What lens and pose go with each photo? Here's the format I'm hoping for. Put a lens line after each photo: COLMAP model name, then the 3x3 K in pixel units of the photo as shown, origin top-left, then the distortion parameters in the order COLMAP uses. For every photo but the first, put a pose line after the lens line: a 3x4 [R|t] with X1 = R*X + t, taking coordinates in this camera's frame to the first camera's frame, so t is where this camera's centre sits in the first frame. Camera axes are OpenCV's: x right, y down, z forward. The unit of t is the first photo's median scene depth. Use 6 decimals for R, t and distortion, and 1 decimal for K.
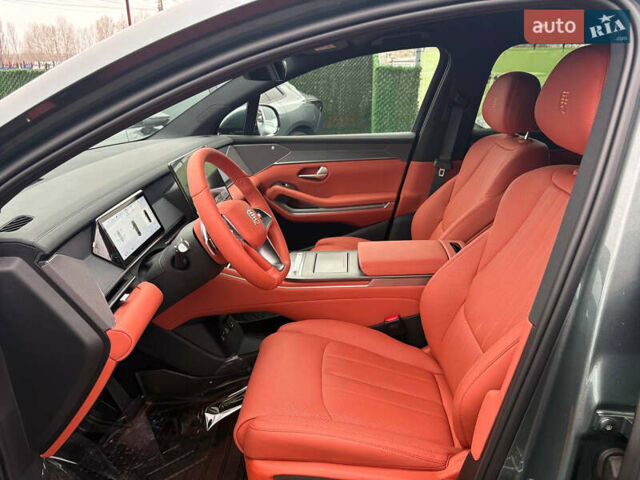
lens RADIAL K [[489.2, 0, 321.4], [0, 489.2, 242.4], [0, 0, 1]] dist [0.046823, -0.059479]
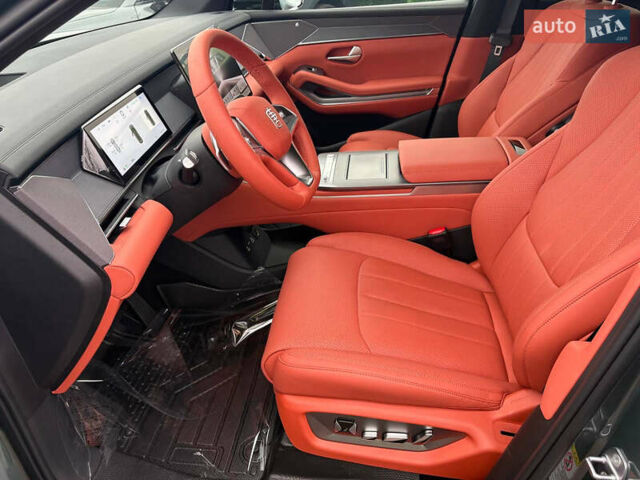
lens RADIAL K [[489.2, 0, 320.0], [0, 489.2, 233.4], [0, 0, 1]] dist [0.046823, -0.059479]
pose [[0.998139, -0.001707, -0.060948, -0.010167], [0.014660, 0.977001, 0.212730, -0.027016], [0.059183, -0.213228, 0.975208, 0.122991]]
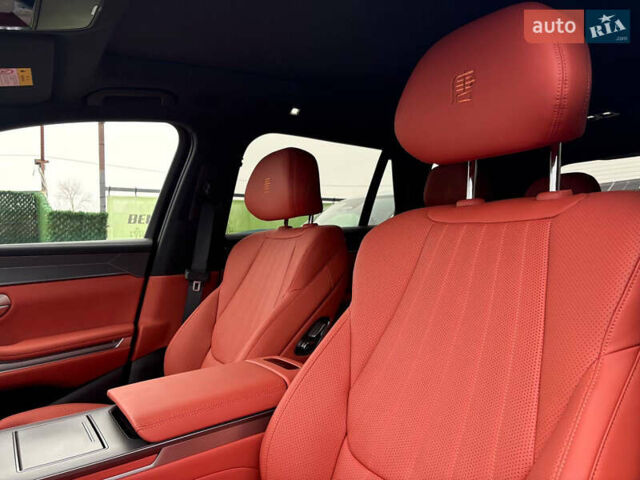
lens RADIAL K [[489.2, 0, 323.3], [0, 489.2, 239.3], [0, 0, 1]] dist [0.046823, -0.059479]
pose [[0.800698, -0.007604, 0.599020, -0.056746], [0.212880, 0.938269, -0.272641, 0.042739], [-0.559969, 0.345823, 0.752889, 0.412630]]
